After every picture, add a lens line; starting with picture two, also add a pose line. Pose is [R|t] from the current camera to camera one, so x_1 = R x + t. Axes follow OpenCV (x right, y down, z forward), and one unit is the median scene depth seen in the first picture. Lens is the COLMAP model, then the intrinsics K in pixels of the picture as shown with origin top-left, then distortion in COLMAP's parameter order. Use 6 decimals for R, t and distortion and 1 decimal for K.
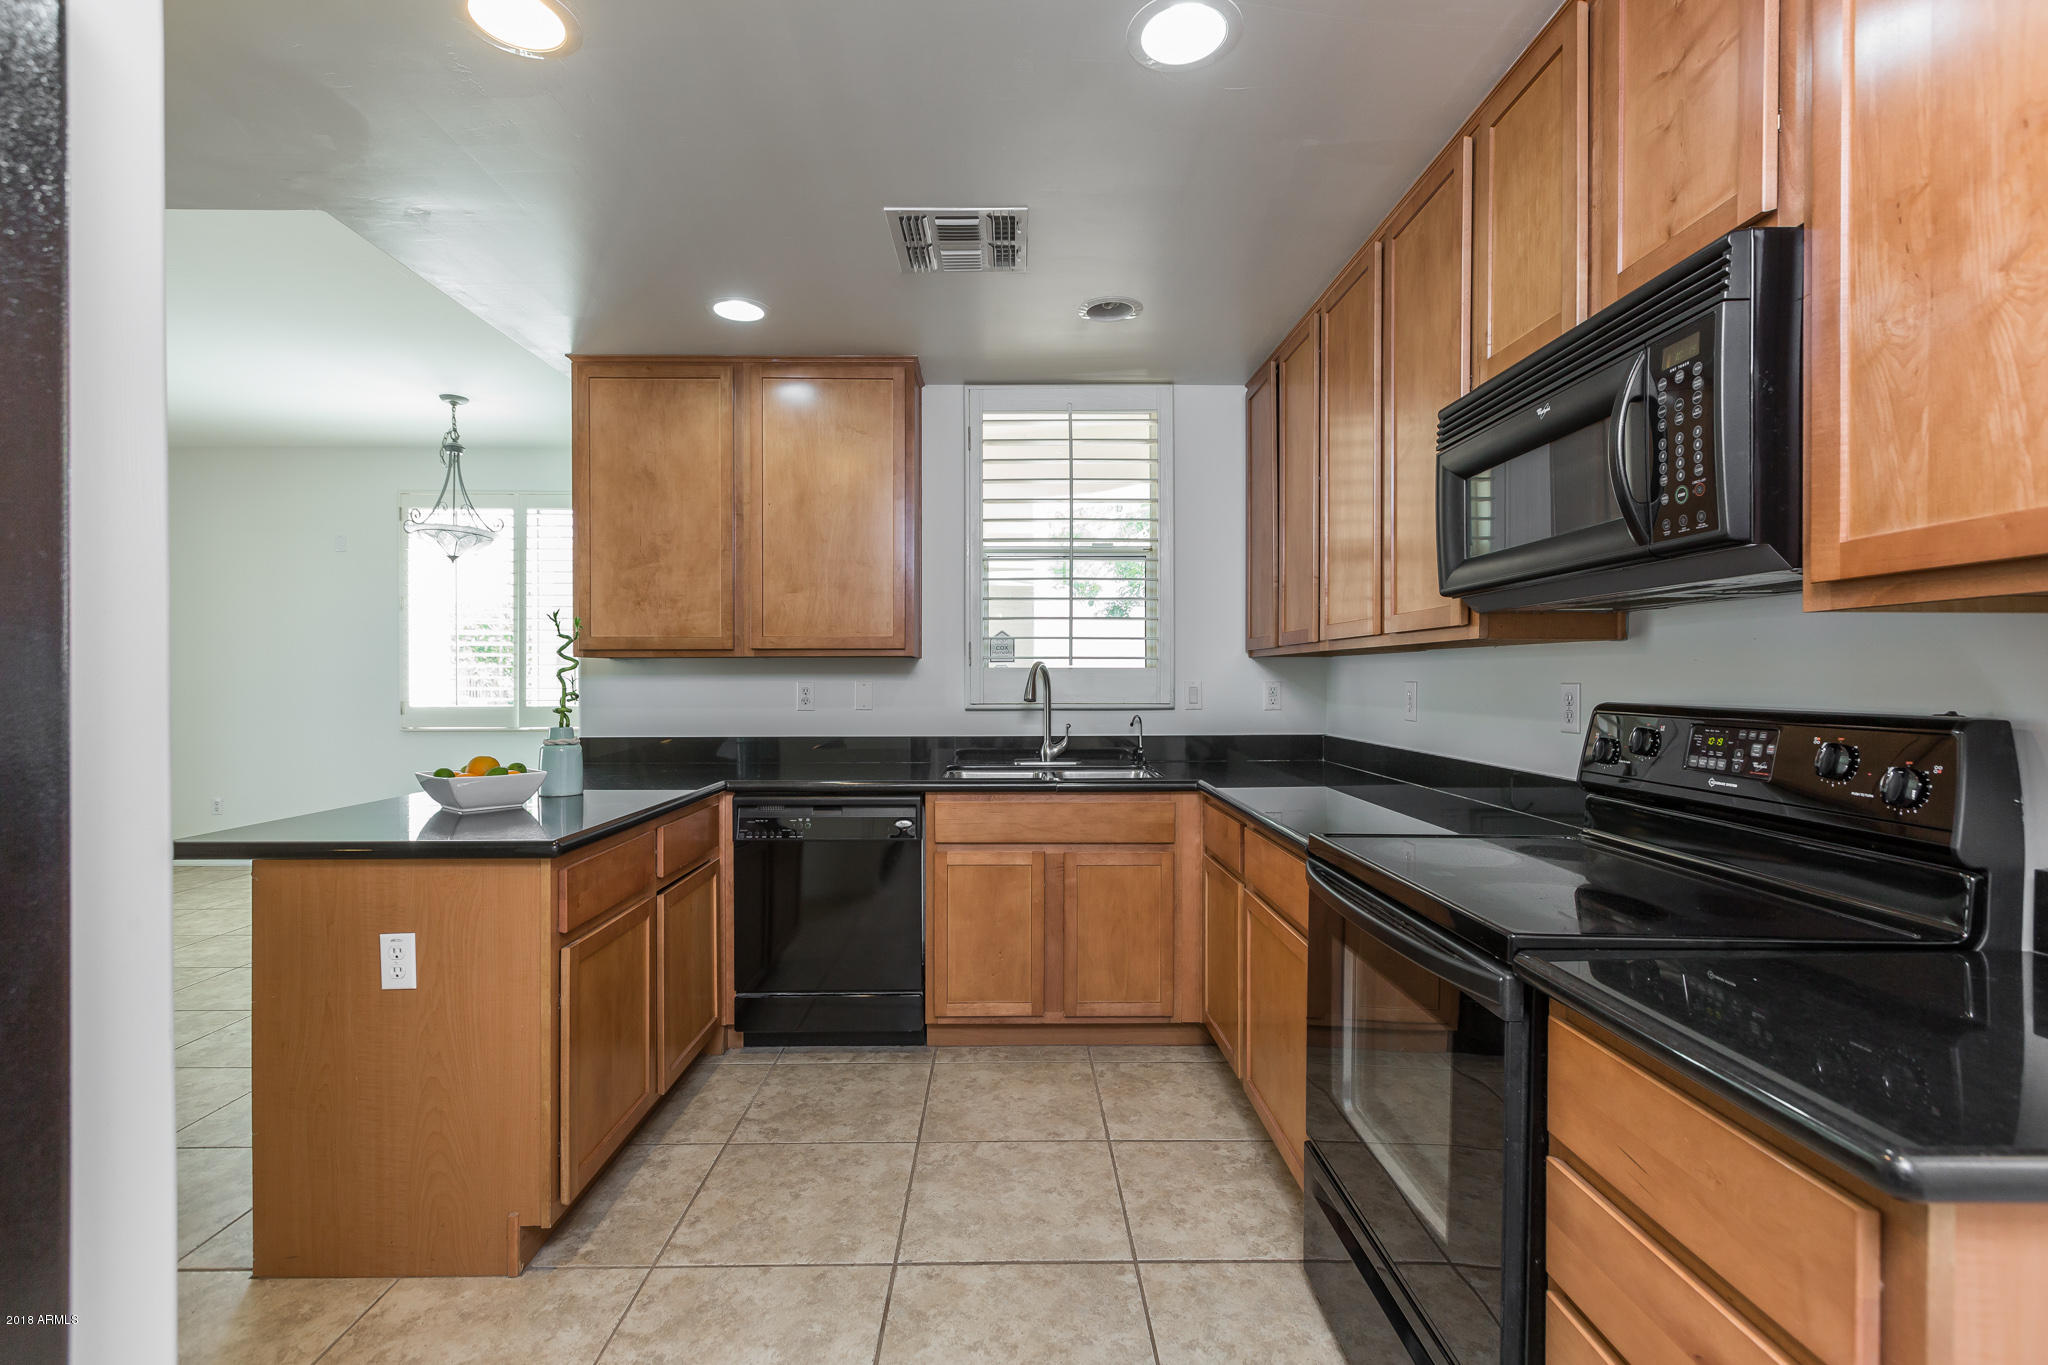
lens RADIAL K [[931.1, 0, 1026.0], [0, 931.1, 683.6], [0, 0, 1]] dist [0.000536, 0.000926]
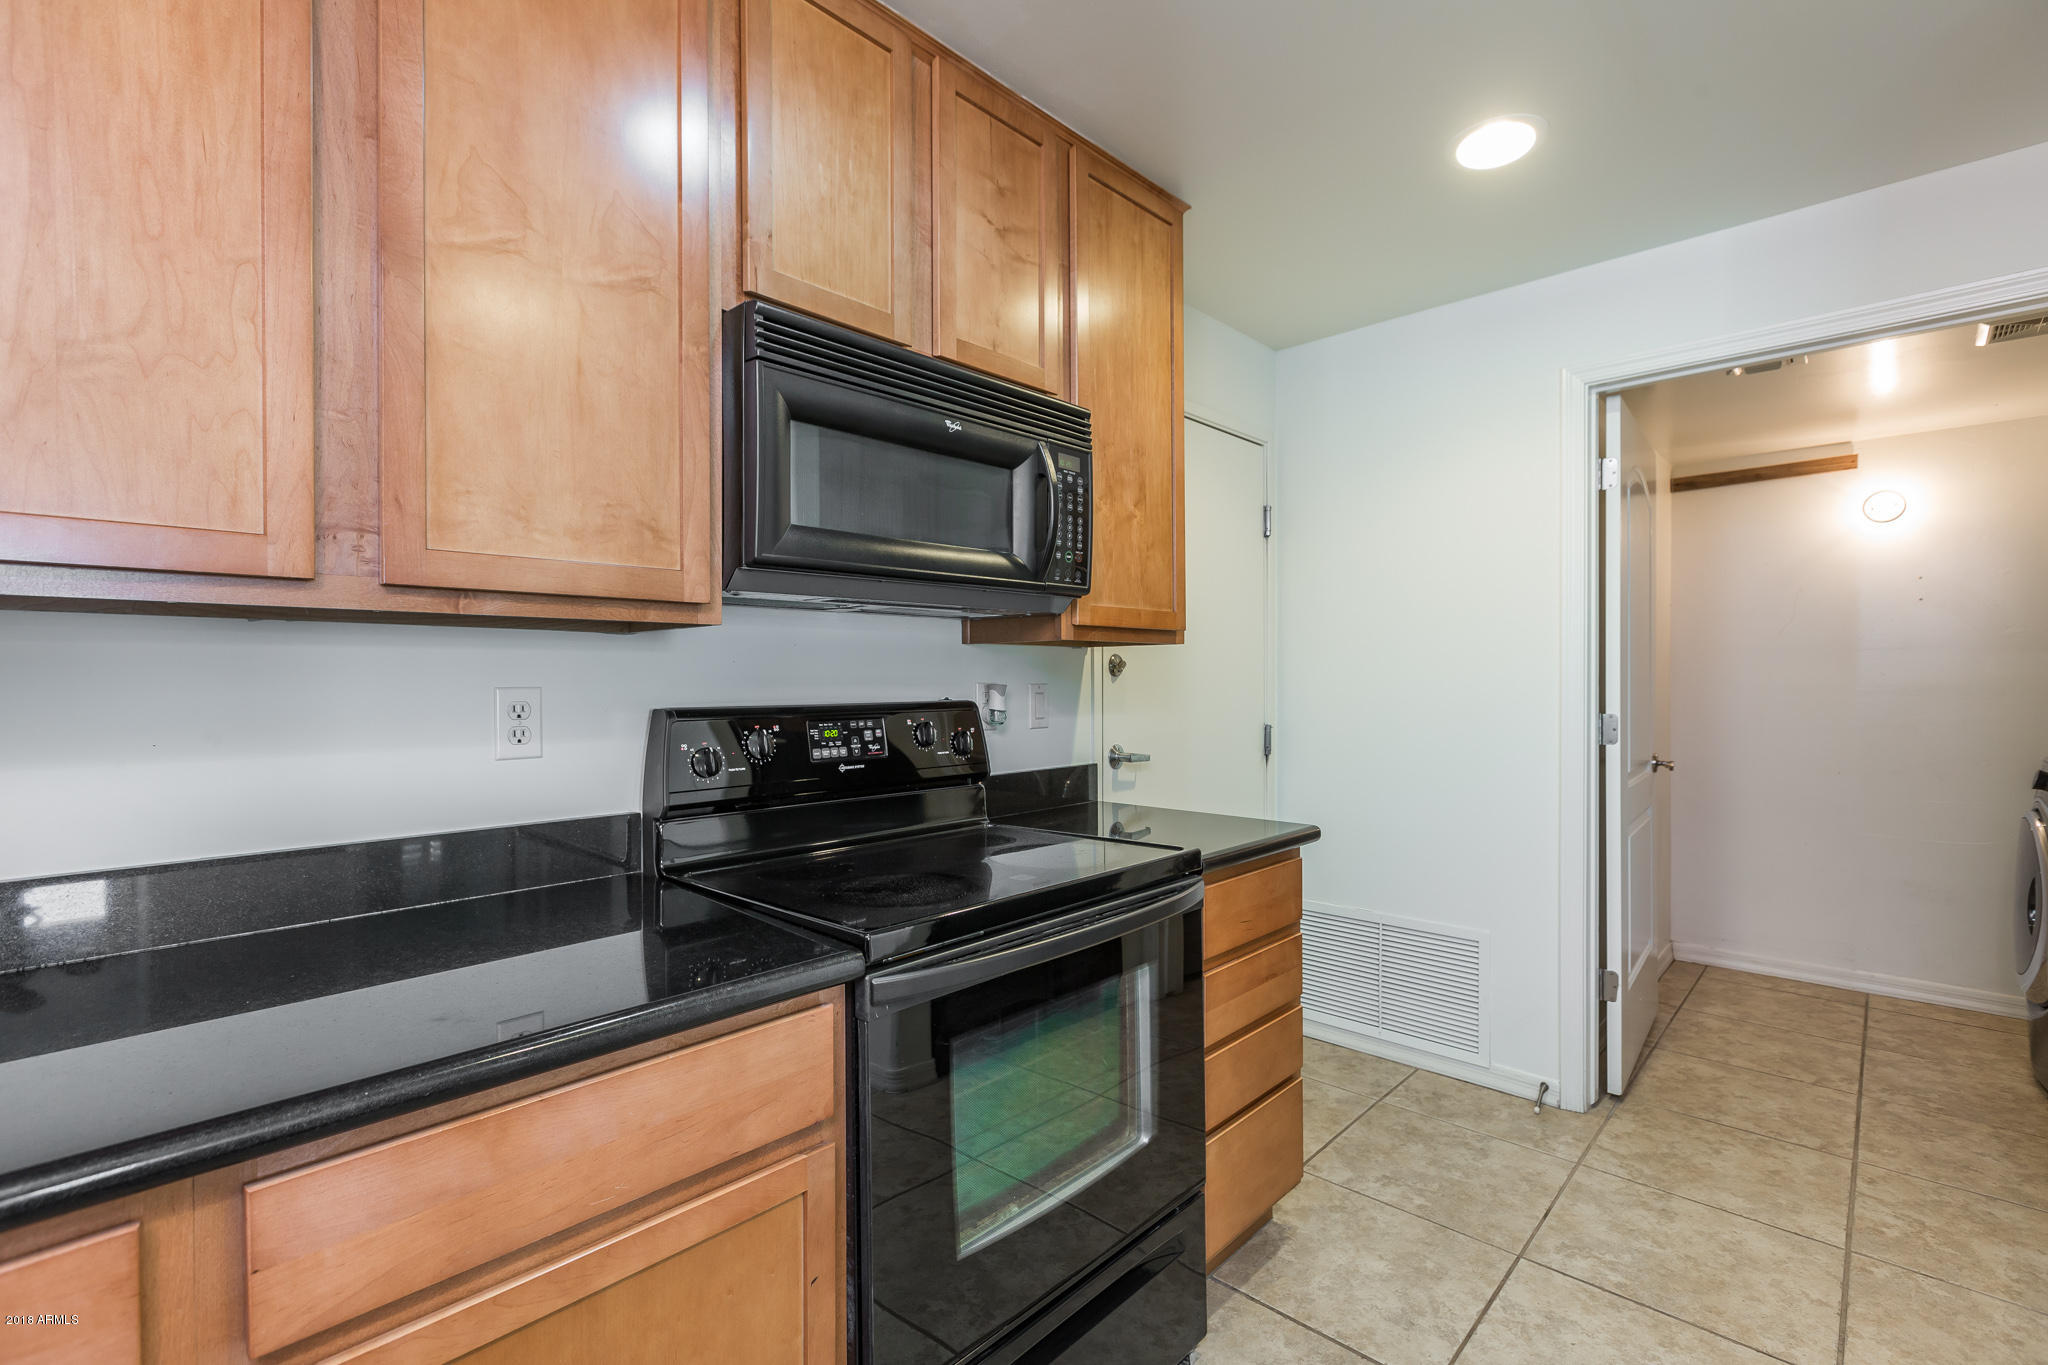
lens RADIAL K [[931.1, 0, 1020.7], [0, 931.1, 677.0], [0, 0, 1]] dist [0.000536, 0.000926]
pose [[-0.716917, 0.003545, 0.697150, -0.188188], [0.009055, 0.999950, 0.004227, -0.008706], [-0.697100, 0.009343, -0.716913, 1.355306]]
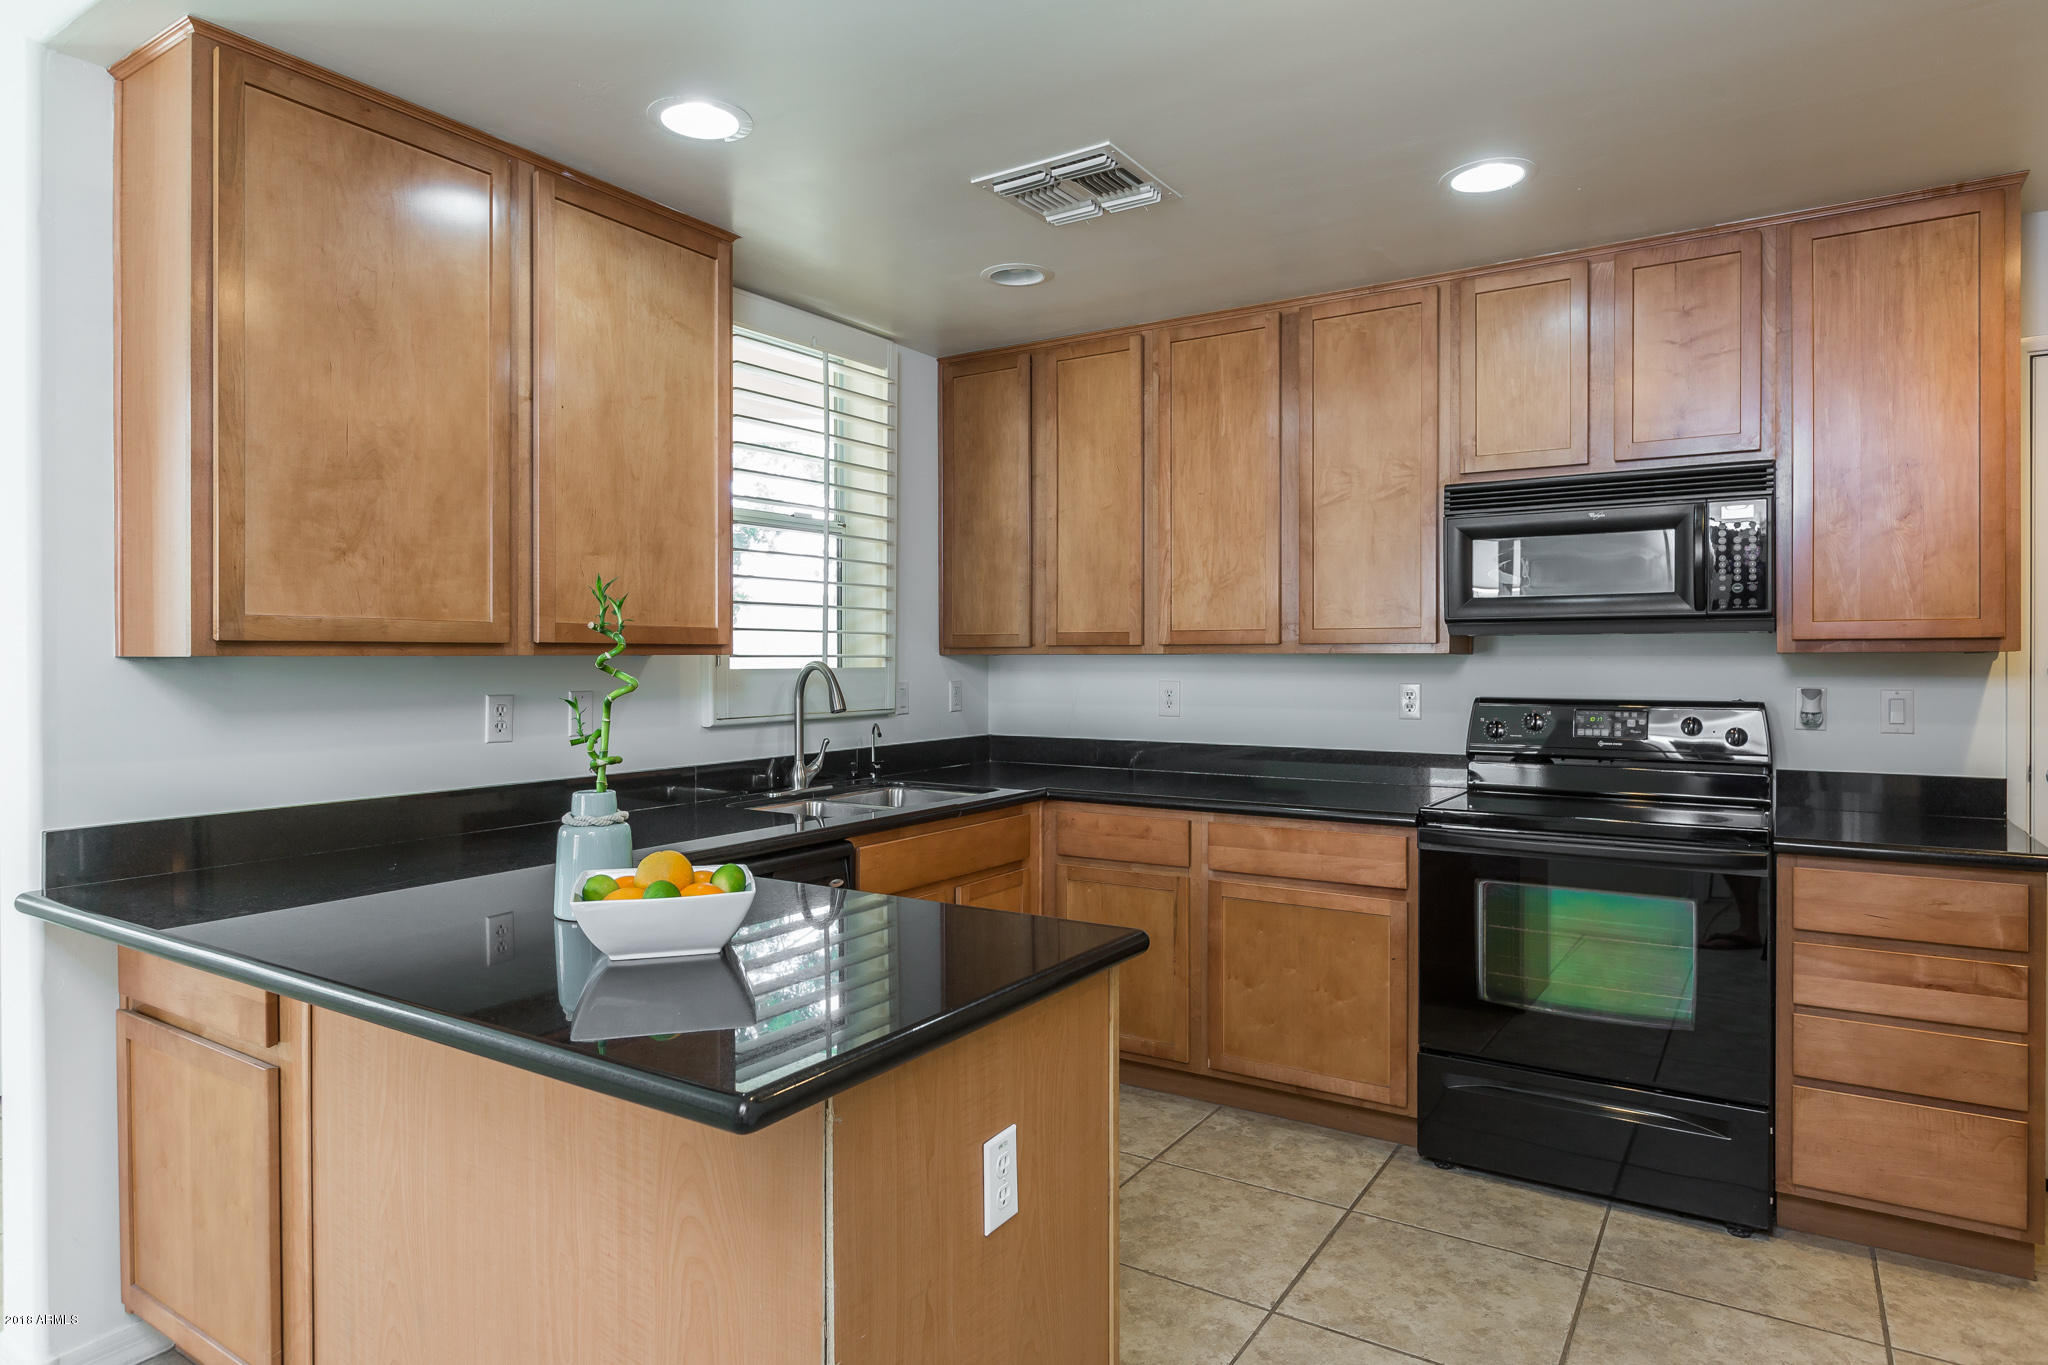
lens RADIAL K [[1167.9, 0, 1025.1], [0, 1167.9, 666.3], [0, 0, 1]] dist [0.006758, -0.000771]
pose [[0.554823, -0.007416, 0.831935, -1.298073], [0.007175, 0.999966, 0.004129, -0.040861], [-0.831937, 0.003678, 0.554858, 0.559569]]
